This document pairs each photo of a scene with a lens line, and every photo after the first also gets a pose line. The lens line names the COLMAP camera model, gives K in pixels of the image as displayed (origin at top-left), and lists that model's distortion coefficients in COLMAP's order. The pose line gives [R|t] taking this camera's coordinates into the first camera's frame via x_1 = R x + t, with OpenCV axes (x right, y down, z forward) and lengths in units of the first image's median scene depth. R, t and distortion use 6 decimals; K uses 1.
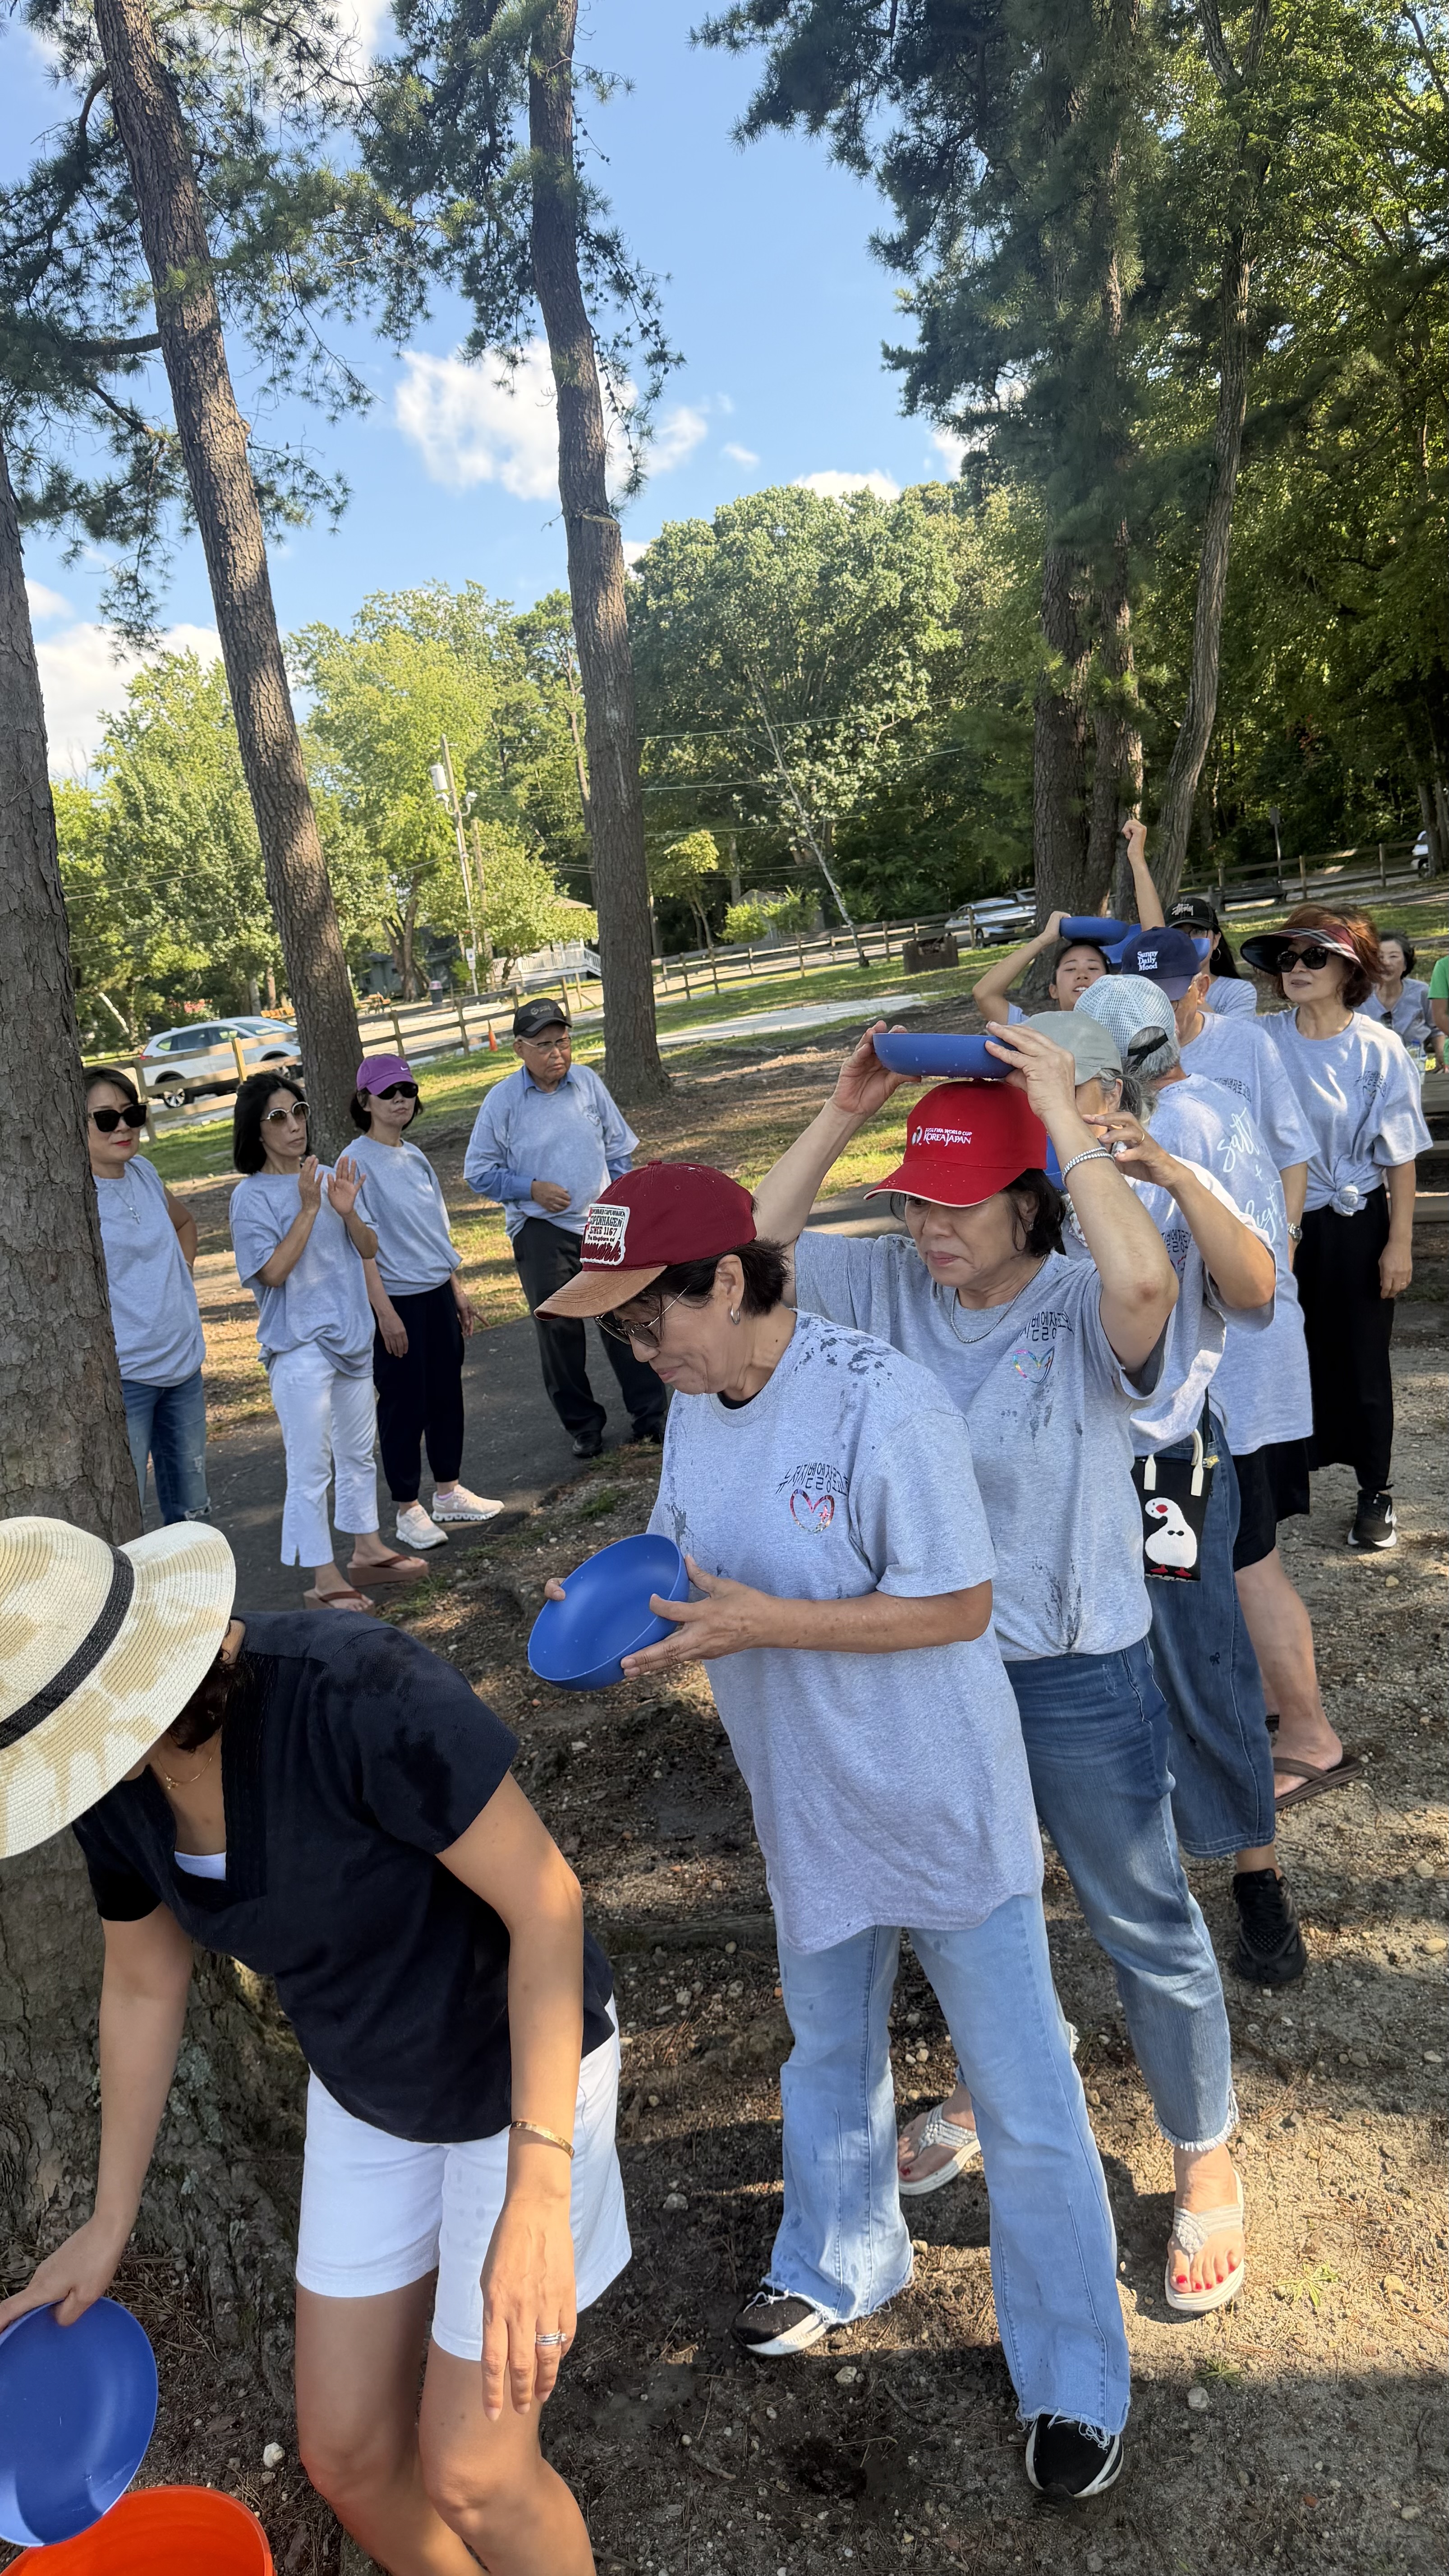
lens RADIAL K [[1945.1, 0, 701.8], [0, 1945.1, 1298.9], [0, 0, 1]] dist [0.026682, -0.046087]
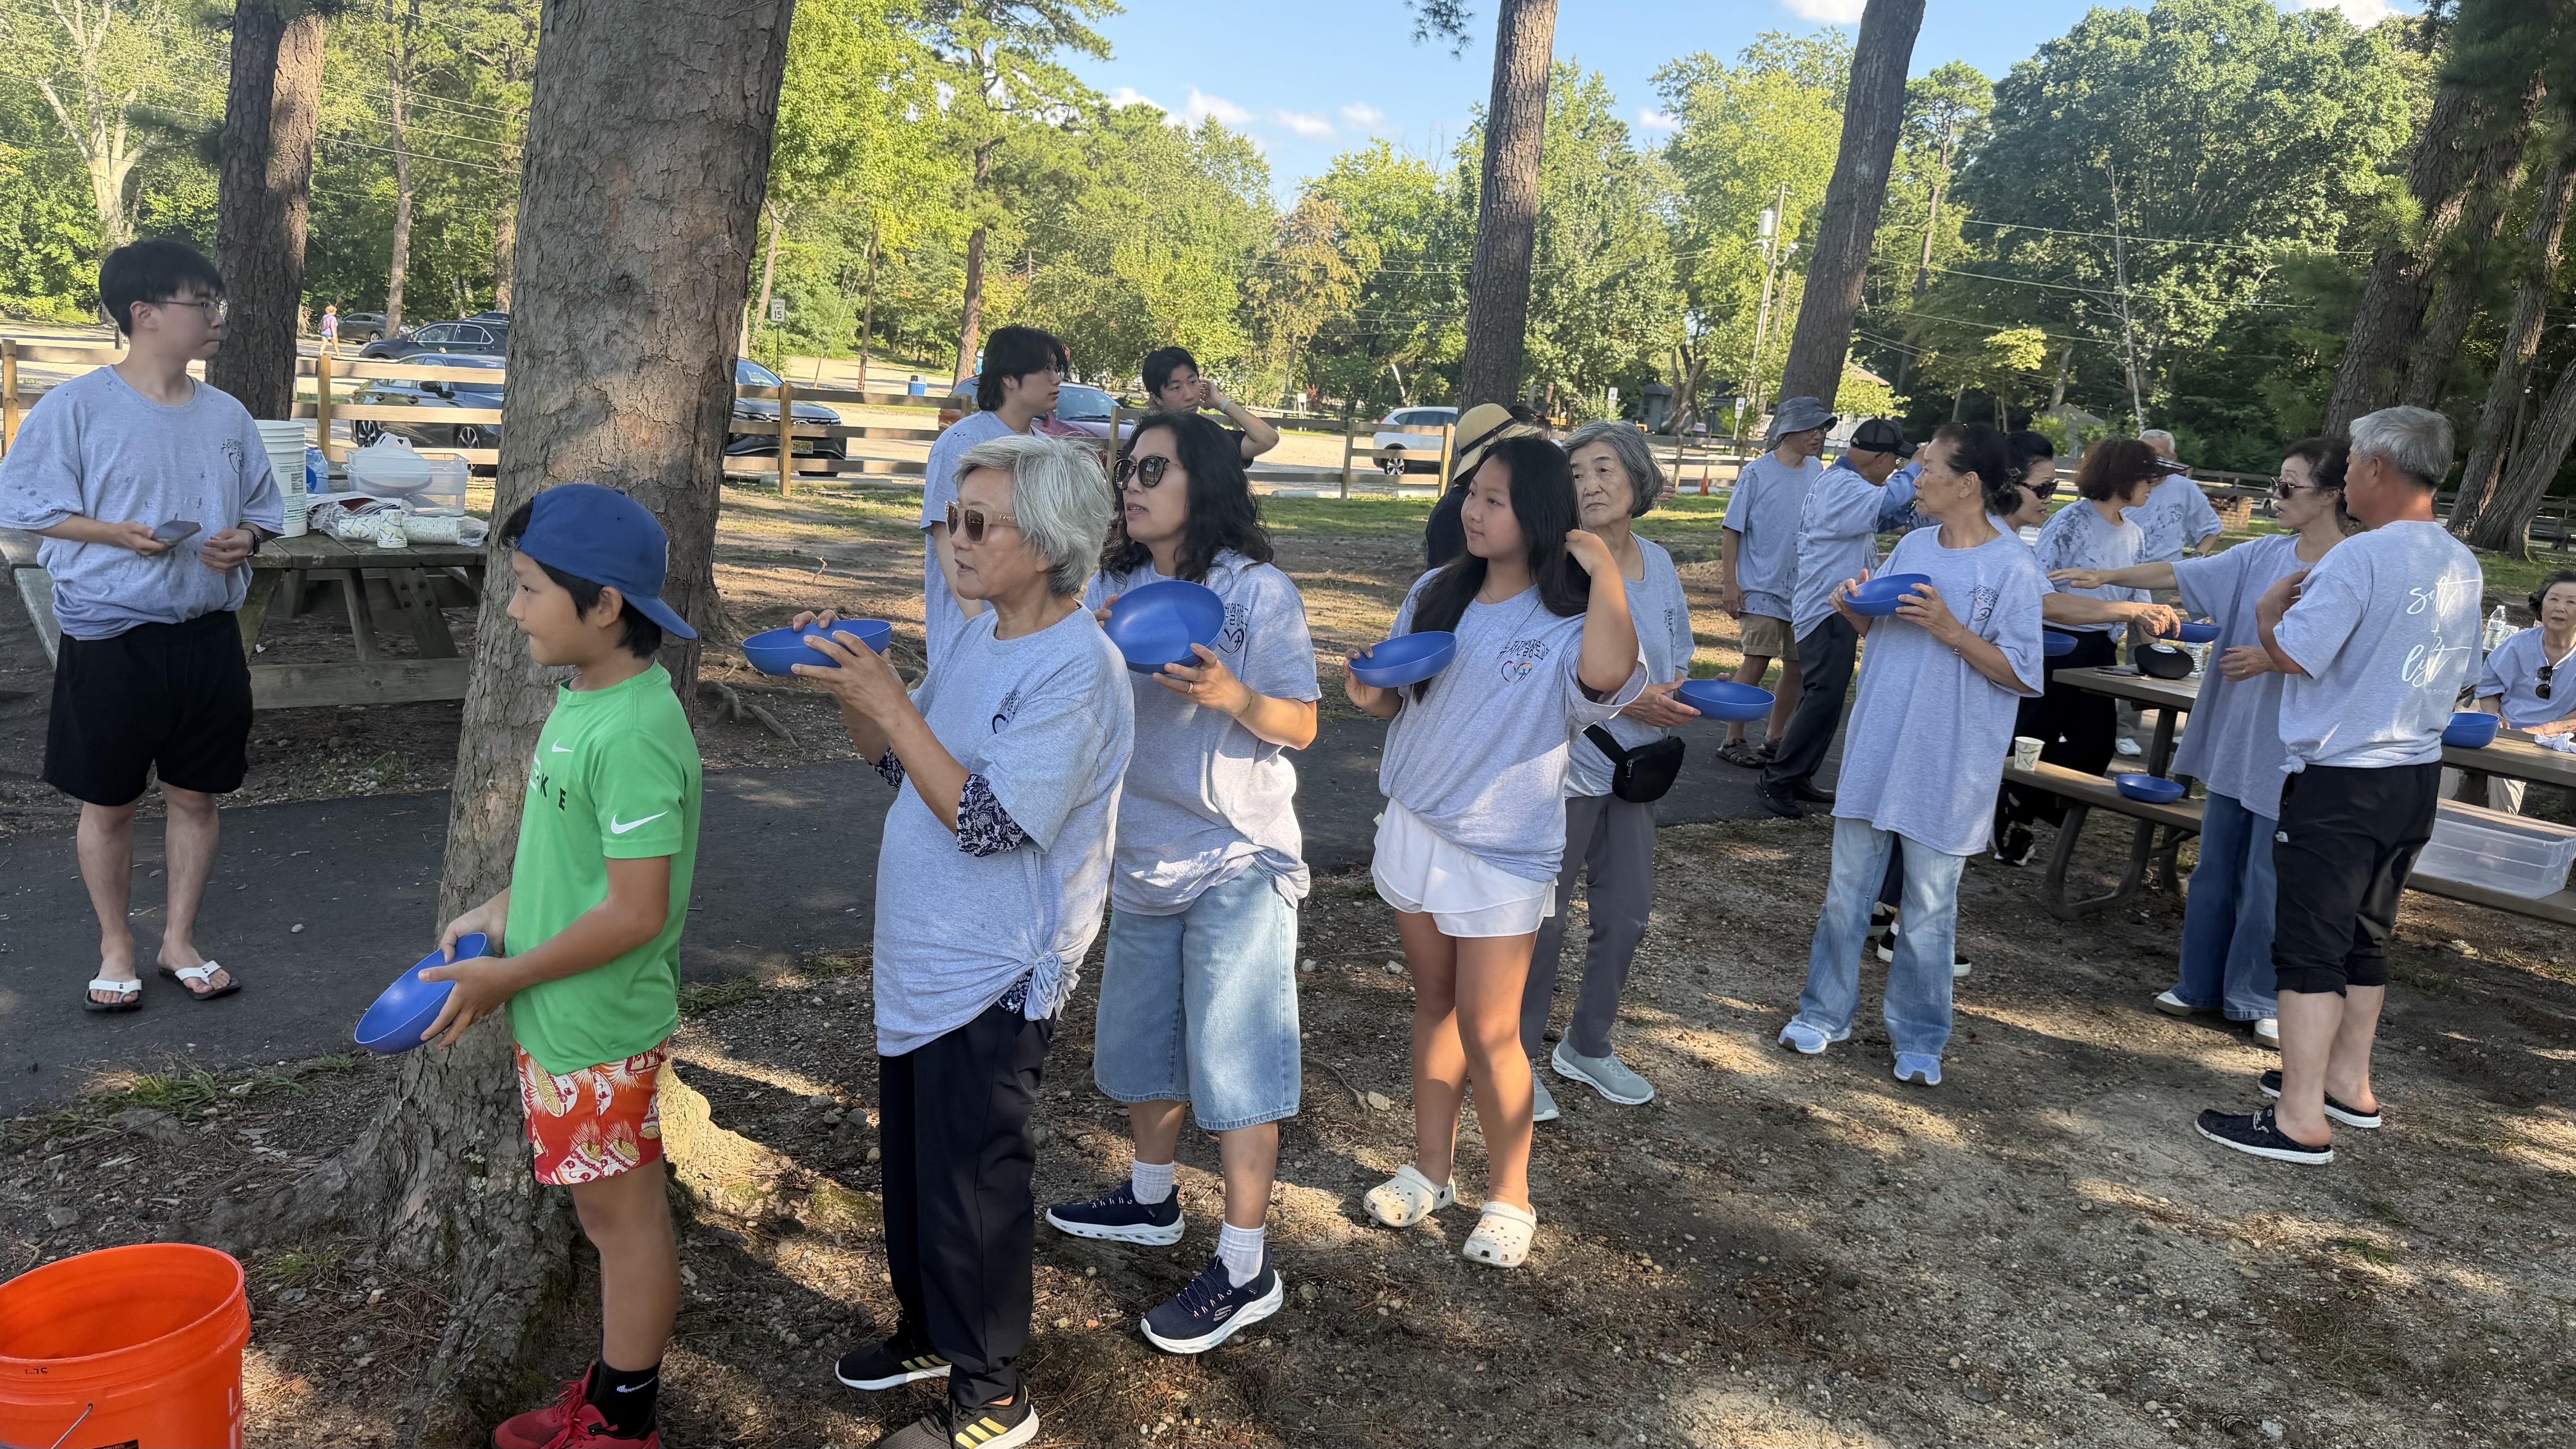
lens RADIAL K [[1945.1, 0, 1309.6], [0, 1945.1, 741.1], [0, 0, 1]] dist [0.026682, -0.046087]
pose [[0.908973, 0.273606, -0.314498, 0.076005], [-0.273038, 0.960865, 0.046786, -0.000424], [0.314991, 0.043343, 0.948105, 0.014941]]
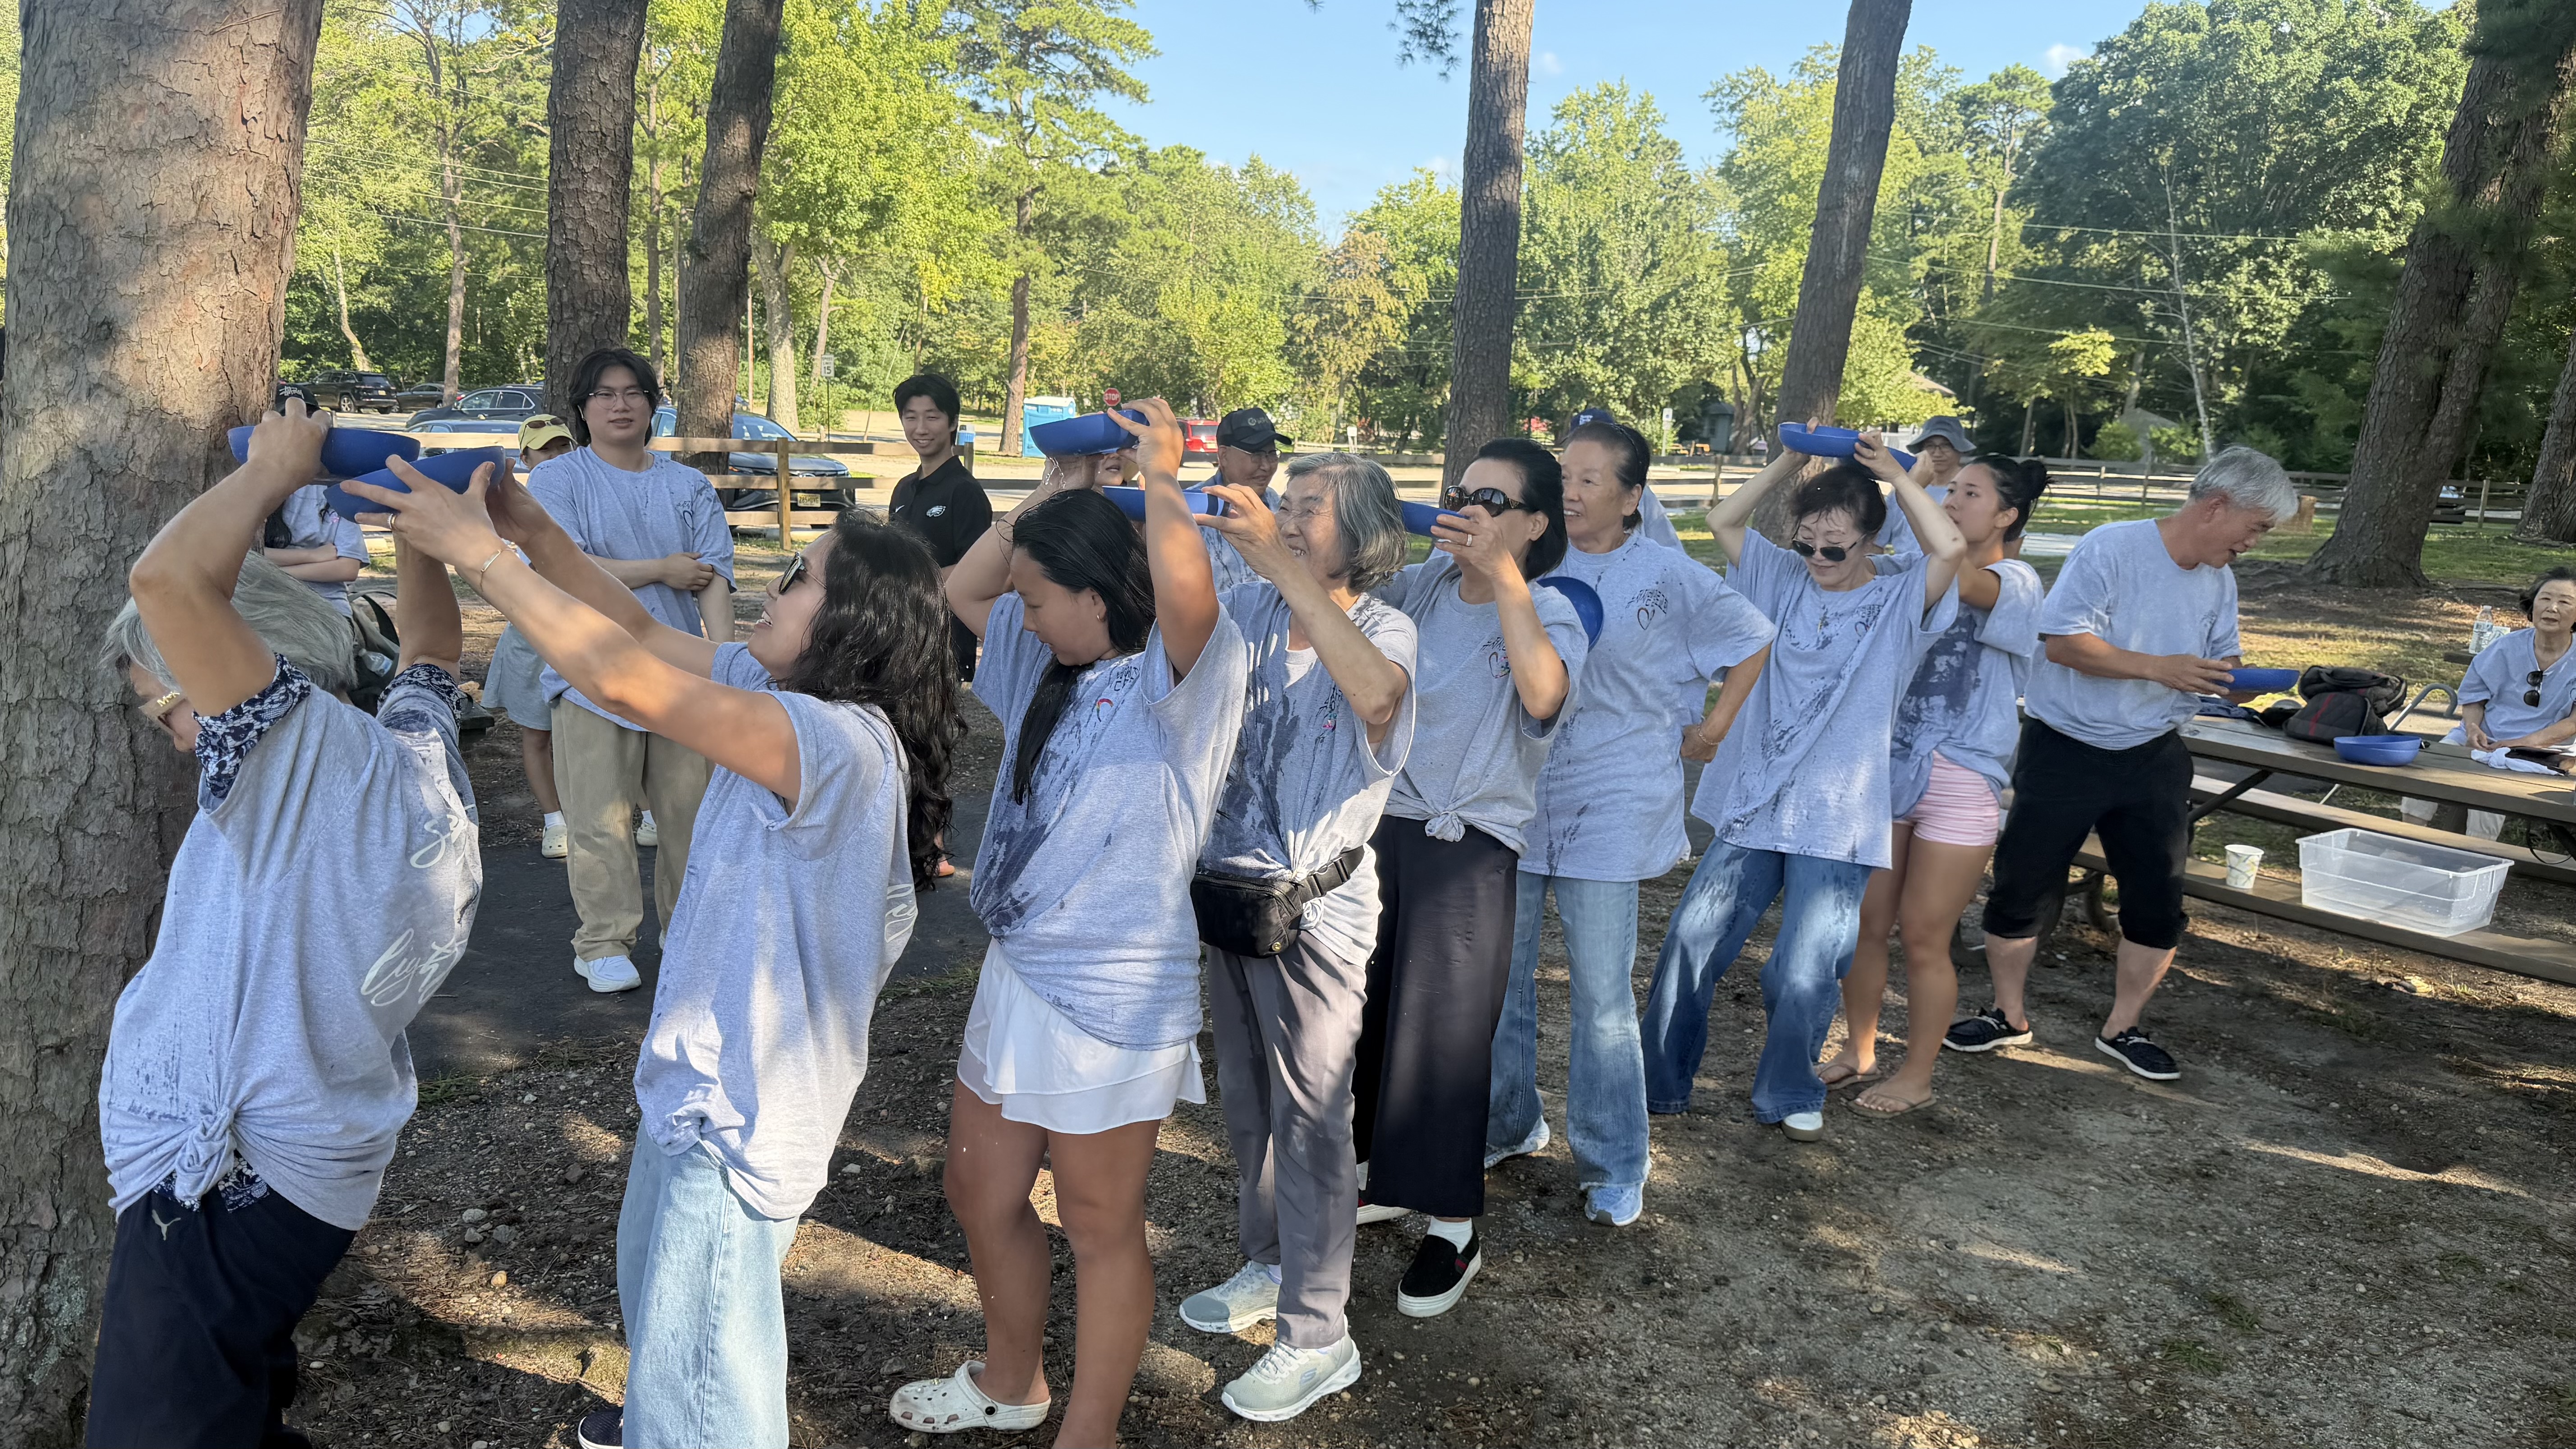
lens RADIAL K [[1945.1, 0, 1320.2], [0, 1945.1, 738.0], [0, 0, 1]] dist [0.026682, -0.046087]
pose [[0.900122, 0.239791, -0.363705, 0.113477], [-0.241815, 0.969468, 0.040712, -0.015298], [0.362363, 0.051304, 0.930624, 0.055843]]
